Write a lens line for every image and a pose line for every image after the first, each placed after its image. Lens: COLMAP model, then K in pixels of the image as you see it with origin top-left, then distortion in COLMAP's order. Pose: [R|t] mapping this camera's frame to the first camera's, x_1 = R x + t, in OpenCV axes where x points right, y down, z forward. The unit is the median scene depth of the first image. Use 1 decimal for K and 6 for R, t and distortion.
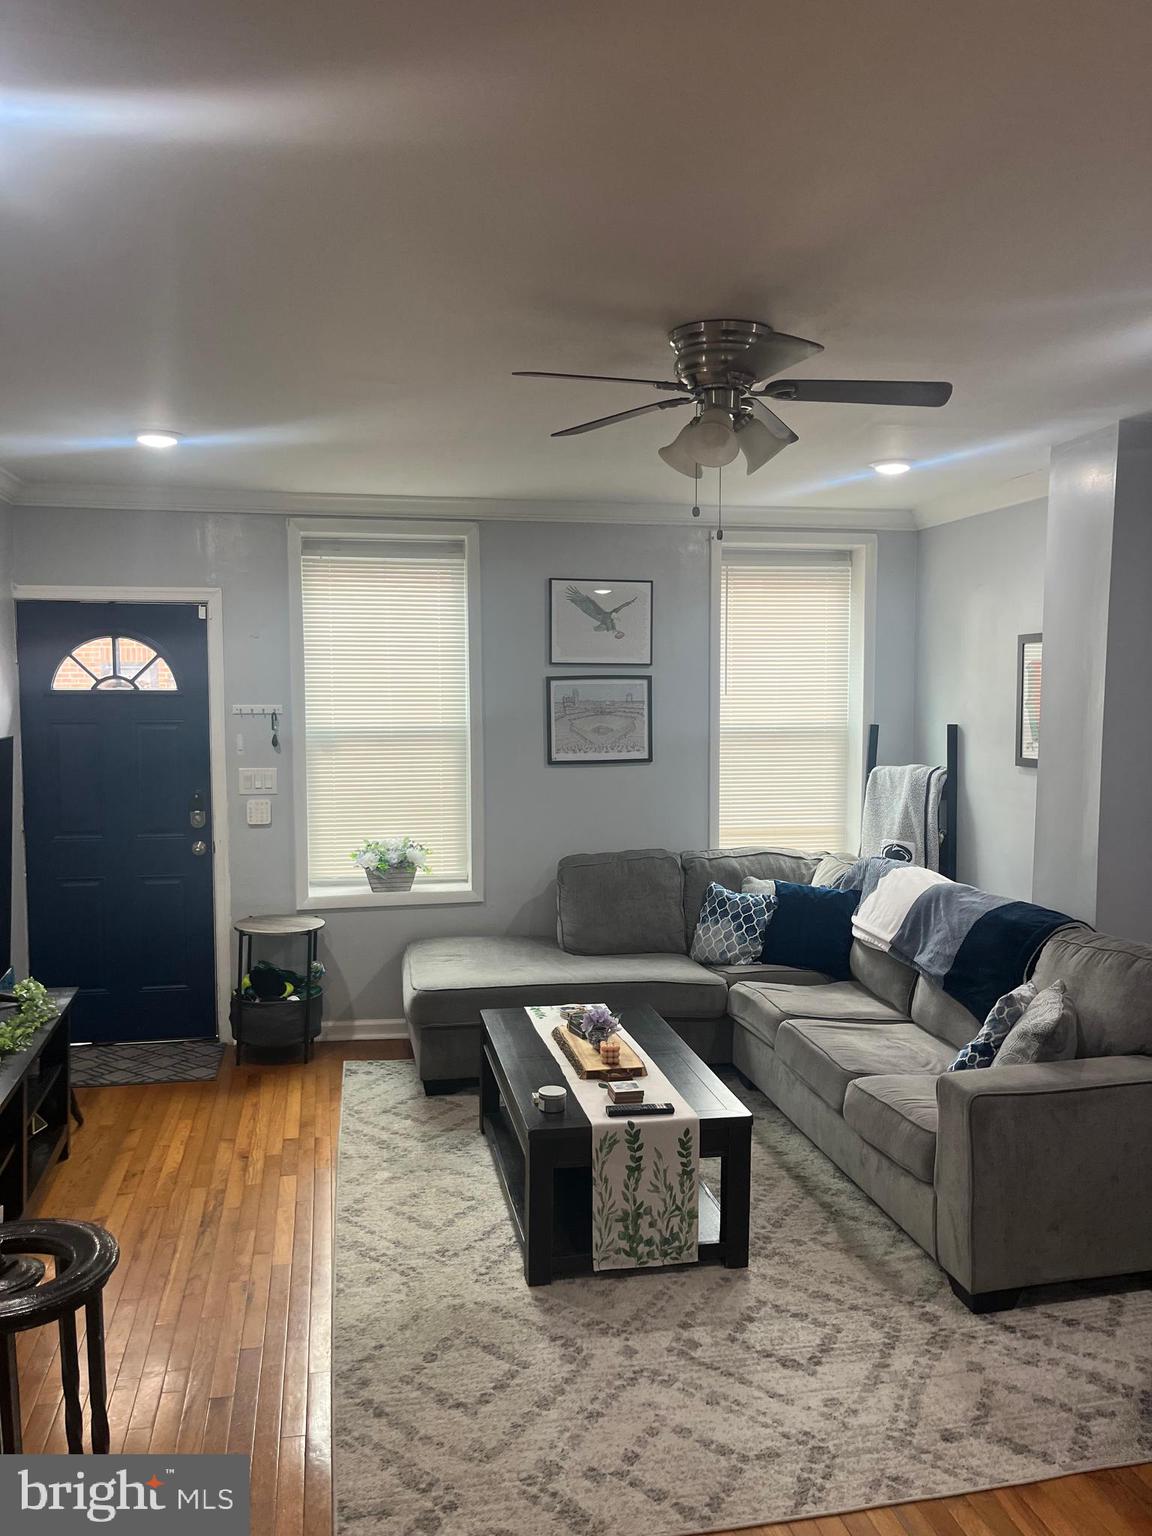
lens RADIAL K [[1164.4, 0, 584.4], [0, 1164.4, 783.5], [0, 0, 1]] dist [0.062672, -0.091313]
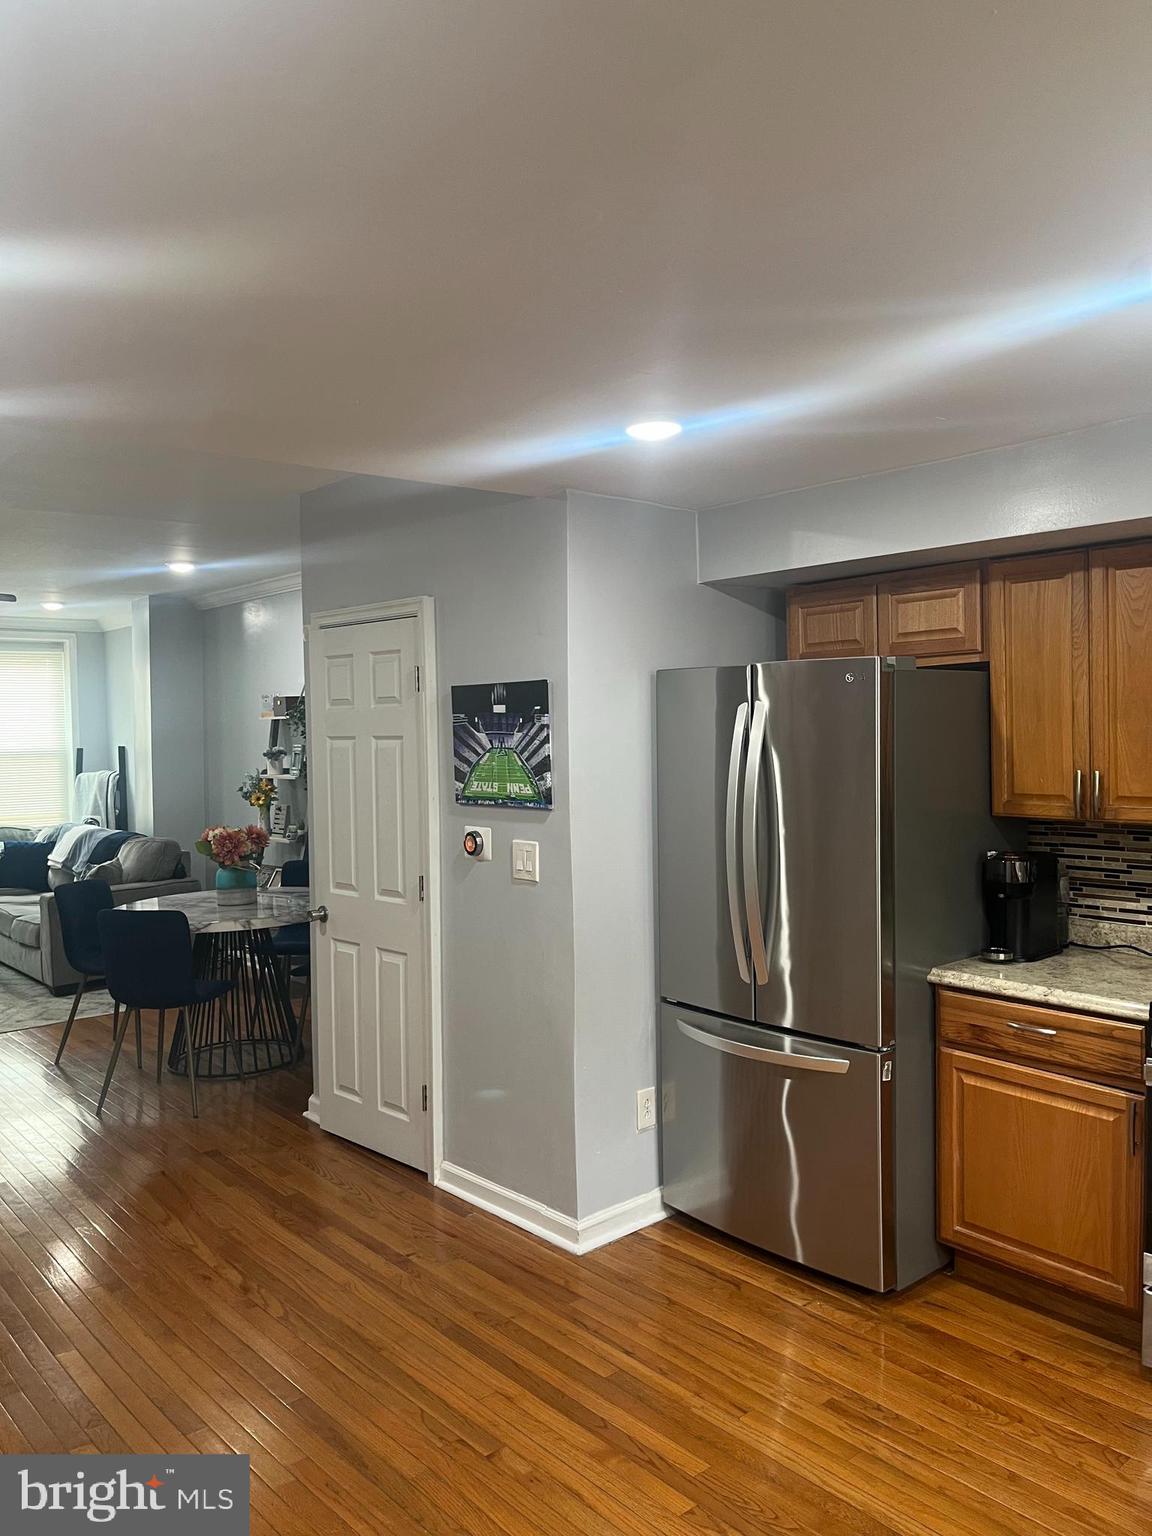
lens RADIAL K [[1164.4, 0, 587.5], [0, 1164.4, 758.4], [0, 0, 1]] dist [0.062672, -0.091313]
pose [[0.877462, -0.026658, 0.478904, 0.100284], [0.057233, 0.997140, -0.049359, 0.103334], [-0.476219, 0.070720, 0.876479, -0.940787]]
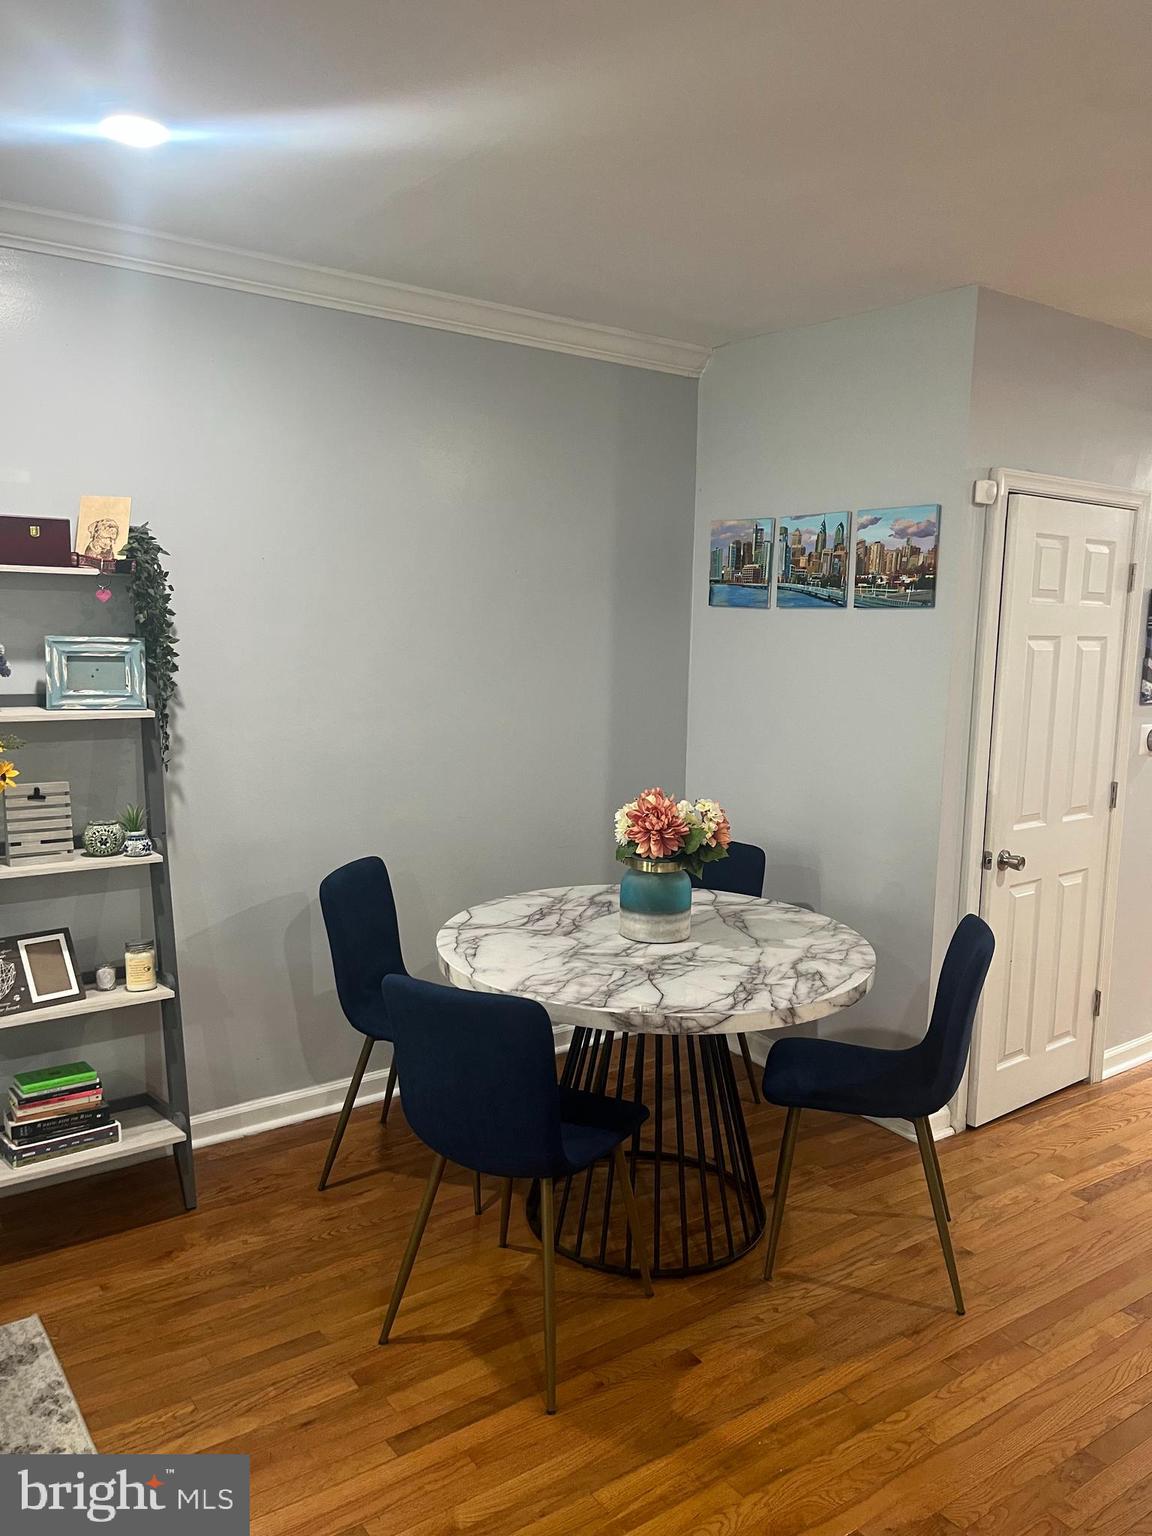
lens RADIAL K [[1164.4, 0, 566.7], [0, 1164.4, 764.4], [0, 0, 1]] dist [0.062672, -0.091313]
pose [[-0.401259, -0.119001, 0.908202, -0.189071], [0.058919, 0.986118, 0.155242, -0.019861], [-0.914068, 0.115803, -0.388677, 0.492892]]
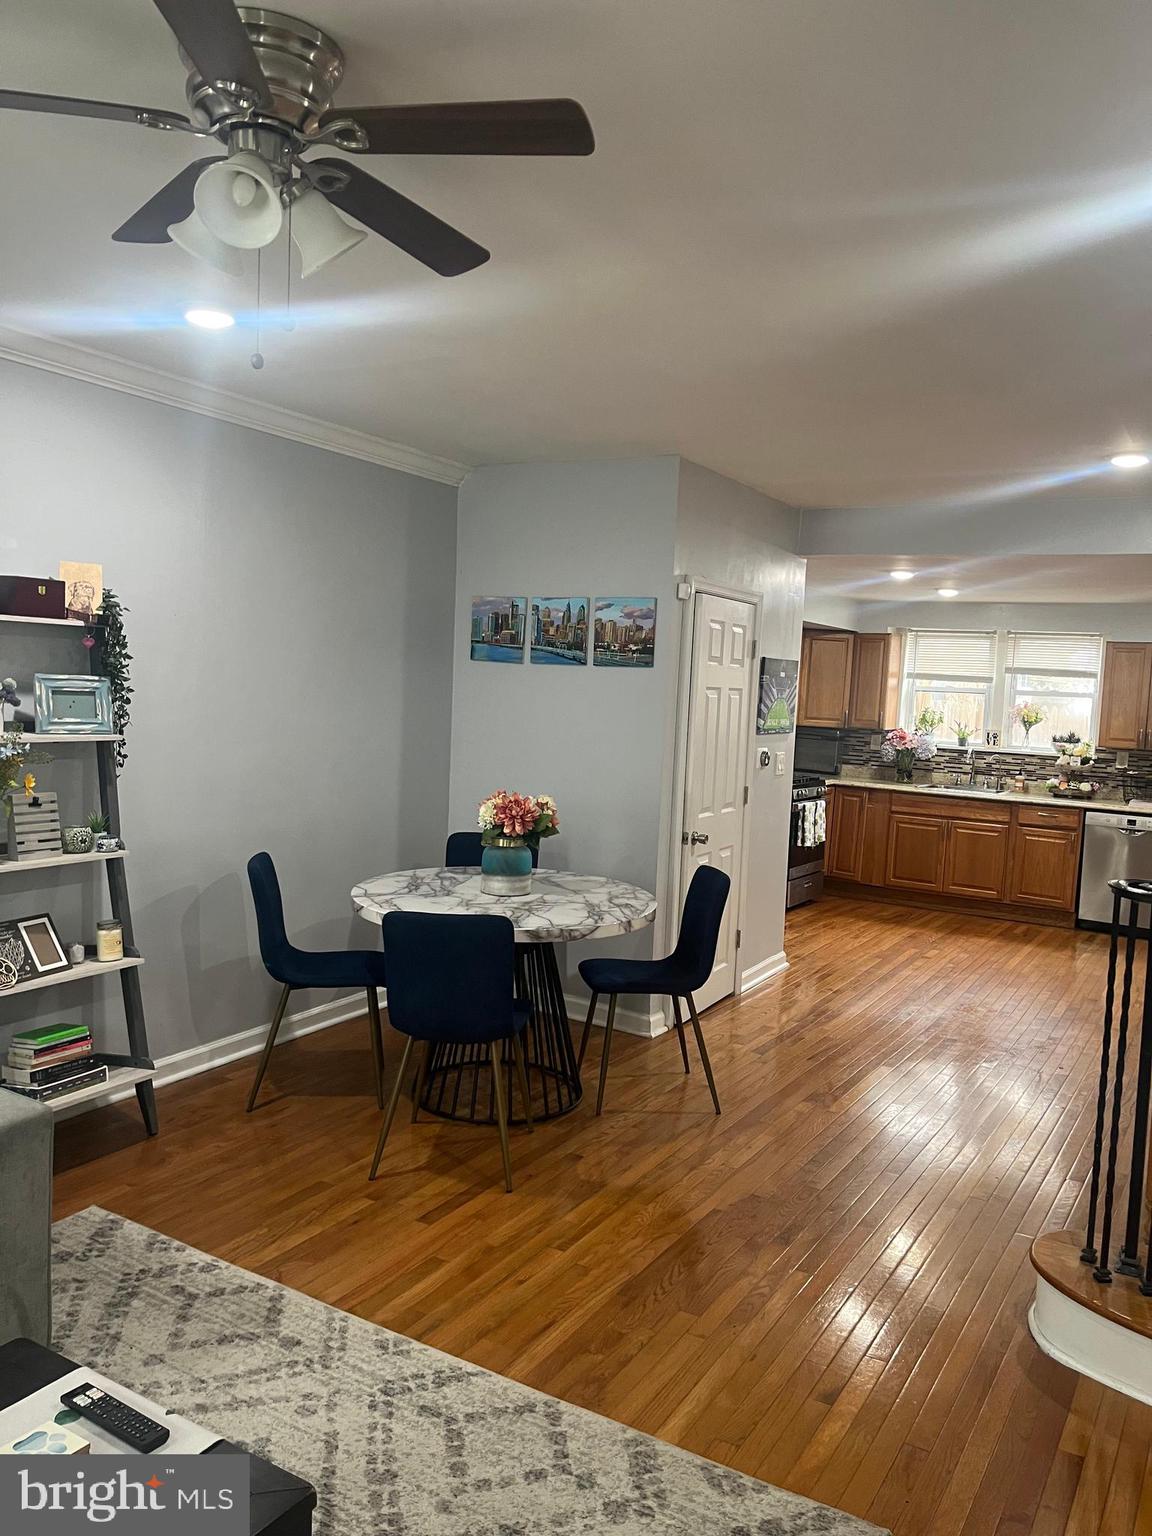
lens RADIAL K [[1164.4, 0, 579.0], [0, 1164.4, 767.3], [0, 0, 1]] dist [0.062672, -0.091313]
pose [[-0.733001, -0.078001, 0.675741, -0.282653], [0.018136, 0.990810, 0.134042, -0.041804], [-0.679986, 0.110508, -0.724850, 0.807455]]
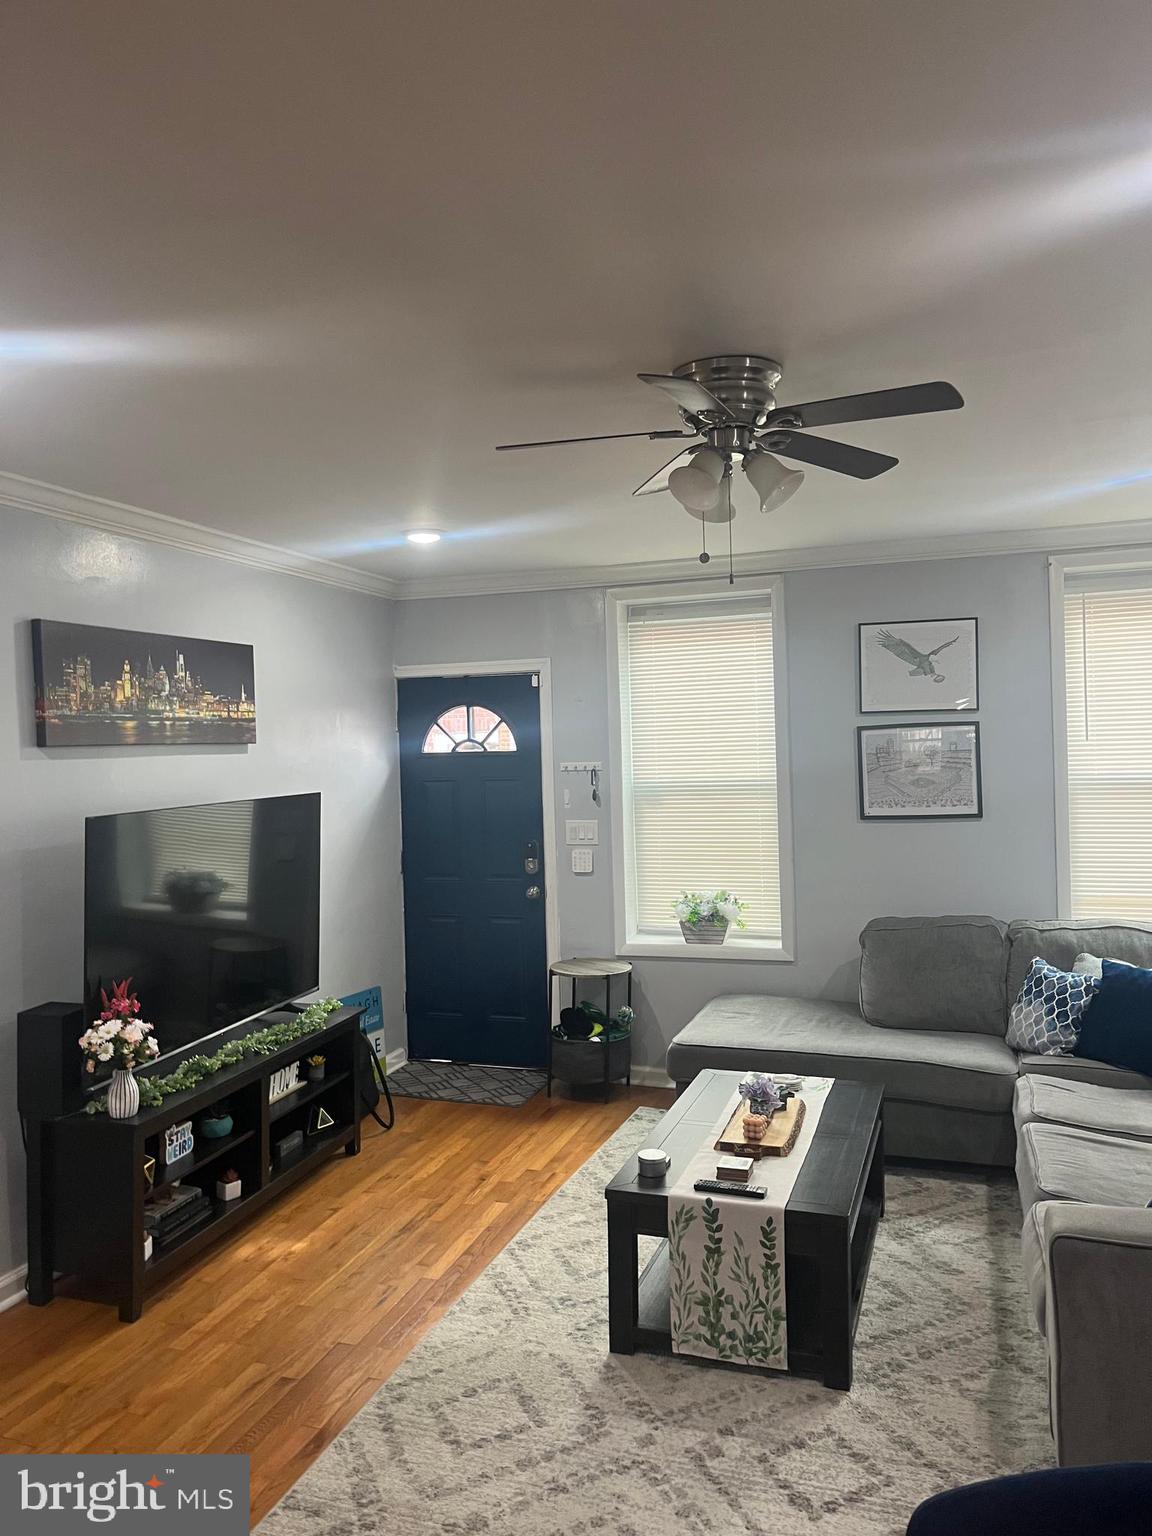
lens RADIAL K [[1164.4, 0, 574.2], [0, 1164.4, 765.2], [0, 0, 1]] dist [0.062672, -0.091313]
pose [[0.863161, -0.015554, -0.504690, 0.282316], [-0.015503, 0.998238, -0.057279, -0.002471], [0.504692, 0.057266, 0.861398, 0.073250]]
